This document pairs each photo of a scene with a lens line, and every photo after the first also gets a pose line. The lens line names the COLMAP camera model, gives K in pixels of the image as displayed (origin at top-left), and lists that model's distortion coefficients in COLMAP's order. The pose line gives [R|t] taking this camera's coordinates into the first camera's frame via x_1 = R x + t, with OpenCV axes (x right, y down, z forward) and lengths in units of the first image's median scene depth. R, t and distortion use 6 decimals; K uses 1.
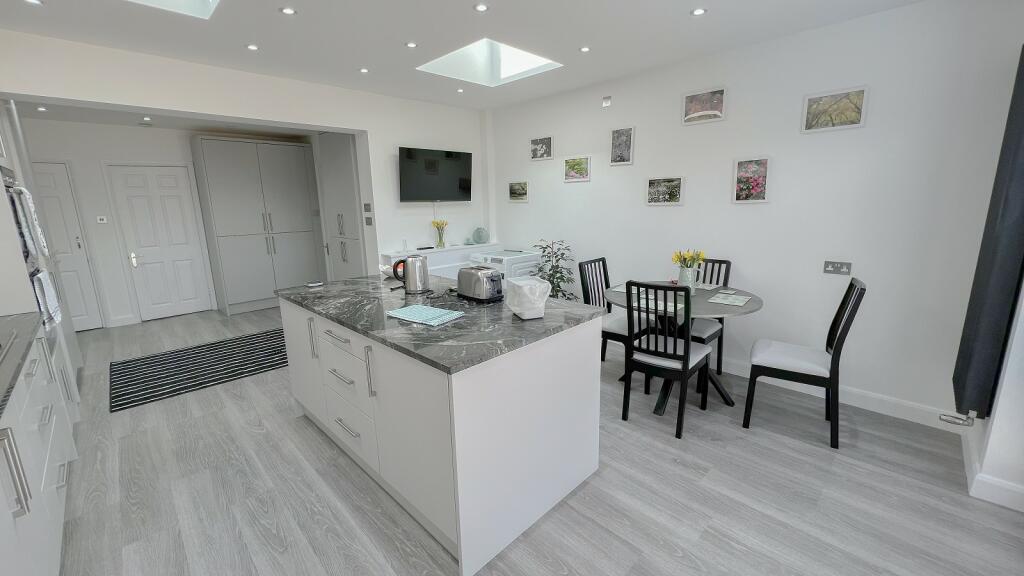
lens RADIAL K [[409.9, 0, 510.5], [0, 409.9, 285.5], [0, 0, 1]] dist [0.001007, -0.000065]
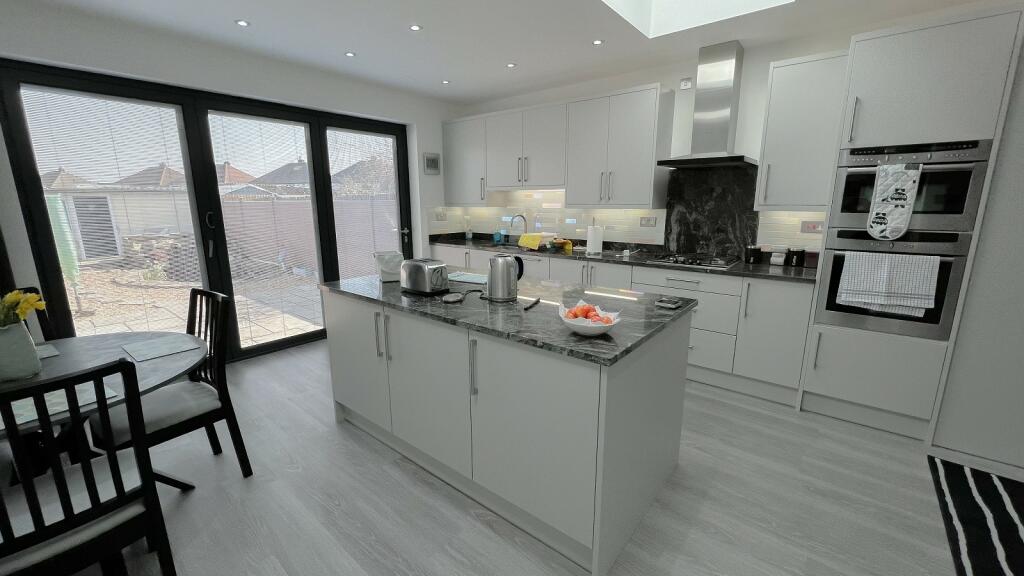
lens RADIAL K [[409.3, 0, 509.8], [0, 409.3, 286.7], [0, 0, 1]] dist [0.001086, -0.000205]
pose [[-0.995357, 0.042863, -0.086185, -0.112652], [0.004552, 0.915340, 0.402655, -0.213878], [0.096148, 0.400393, -0.911285, 1.107883]]
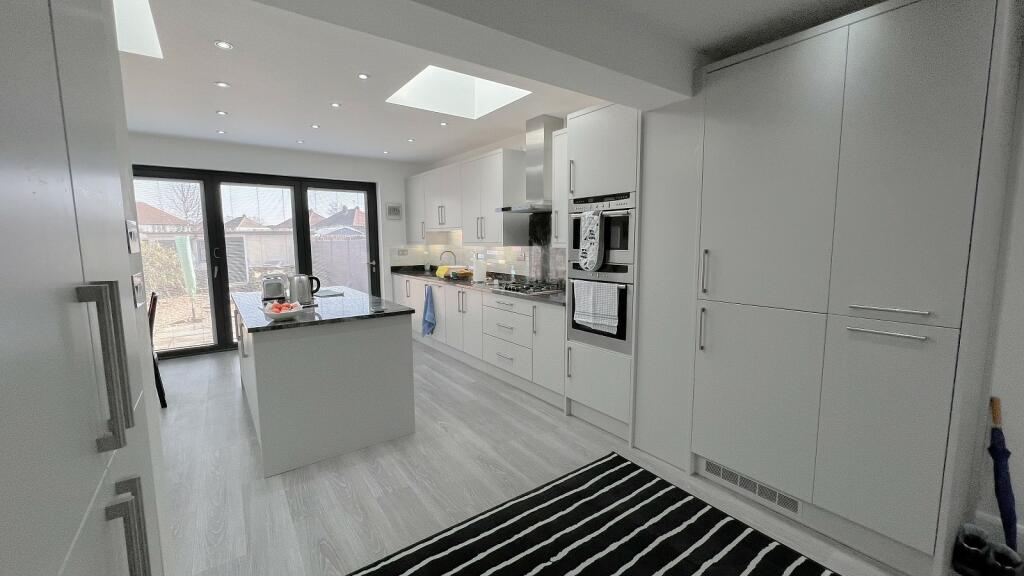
lens RADIAL K [[409.9, 0, 510.5], [0, 409.9, 285.5], [0, 0, 1]] dist [0.001007, -0.000065]
pose [[-0.986744, 0.008349, 0.162069, -0.669837], [0.058417, 0.950001, 0.306732, -0.242596], [-0.151405, 0.312134, -0.937896, 1.307912]]
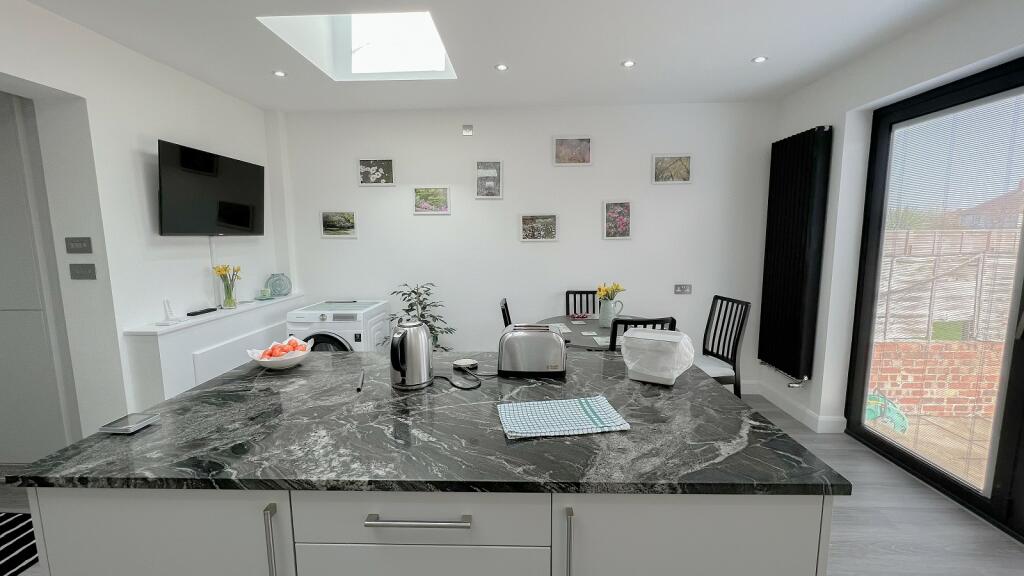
lens RADIAL K [[409.3, 0, 509.8], [0, 409.3, 286.7], [0, 0, 1]] dist [0.001086, -0.000205]
pose [[0.733341, -0.072501, 0.675984, -0.328186], [0.132355, 0.990498, -0.037353, -0.052695], [-0.666853, 0.116862, 0.735969, 0.293270]]
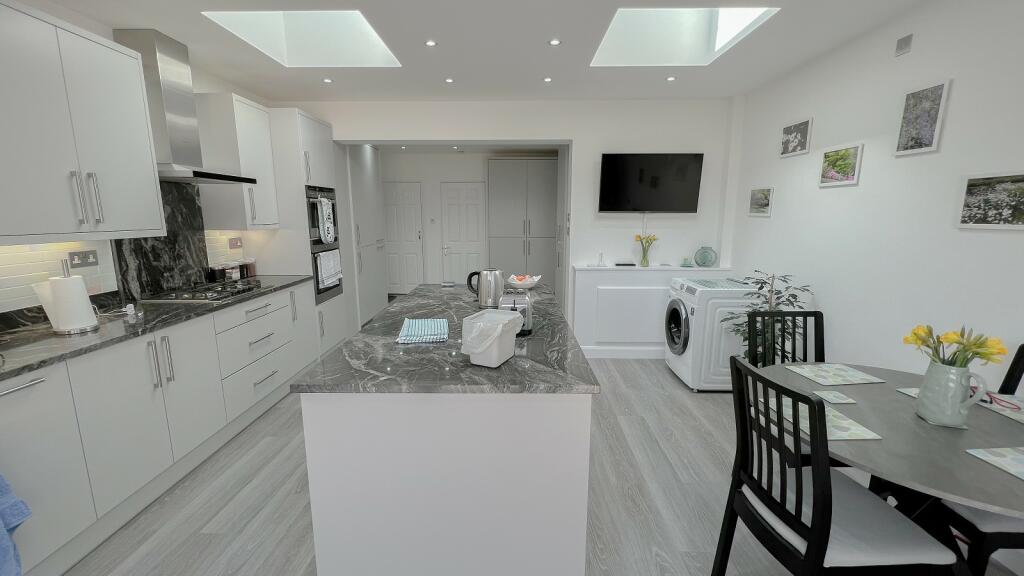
lens RADIAL K [[409.3, 0, 509.8], [0, 409.3, 286.7], [0, 0, 1]] dist [0.001086, -0.000205]
pose [[0.698381, 0.147567, -0.700348, 0.289557], [-0.161638, 0.985753, 0.046519, -0.052315], [0.697235, 0.080715, 0.712284, 0.228270]]
